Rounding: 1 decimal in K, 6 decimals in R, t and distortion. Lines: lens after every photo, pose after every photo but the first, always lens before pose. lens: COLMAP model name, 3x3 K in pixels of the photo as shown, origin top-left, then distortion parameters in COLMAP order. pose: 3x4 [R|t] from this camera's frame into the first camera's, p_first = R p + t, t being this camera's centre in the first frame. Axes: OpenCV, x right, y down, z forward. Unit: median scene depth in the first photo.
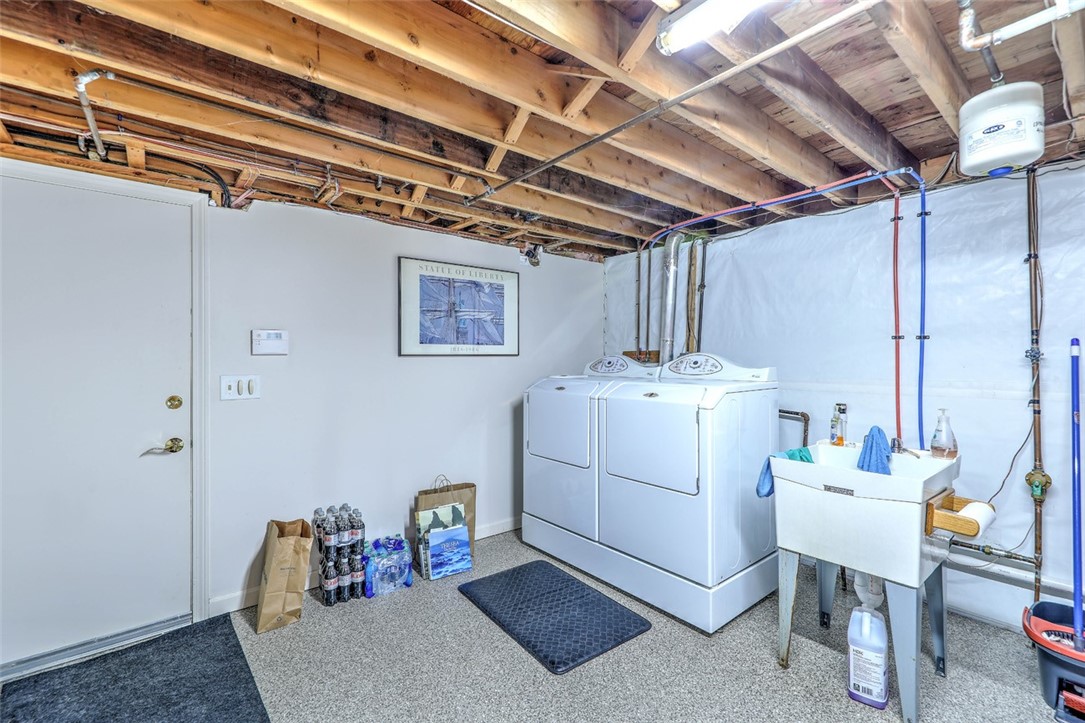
lens RADIAL K [[460.3, 0, 542.2], [0, 460.3, 356.7], [0, 0, 1]] dist [0.008561, 0.000101]
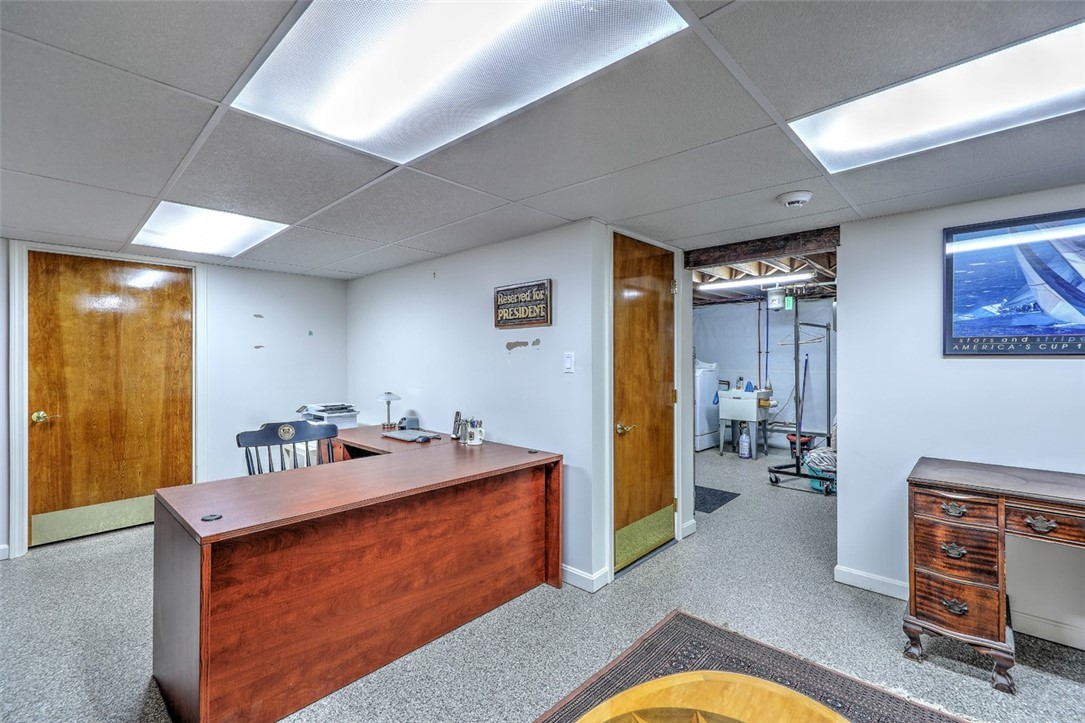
lens RADIAL K [[460.3, 0, 545.5], [0, 460.3, 360.0], [0, 0, 1]] dist [0.008561, 0.000101]
pose [[0.990581, 0.004146, 0.136864, -1.011563], [-0.004160, 0.999991, -0.000182, 0.011360], [-0.136863, -0.000389, 0.990590, -1.795856]]
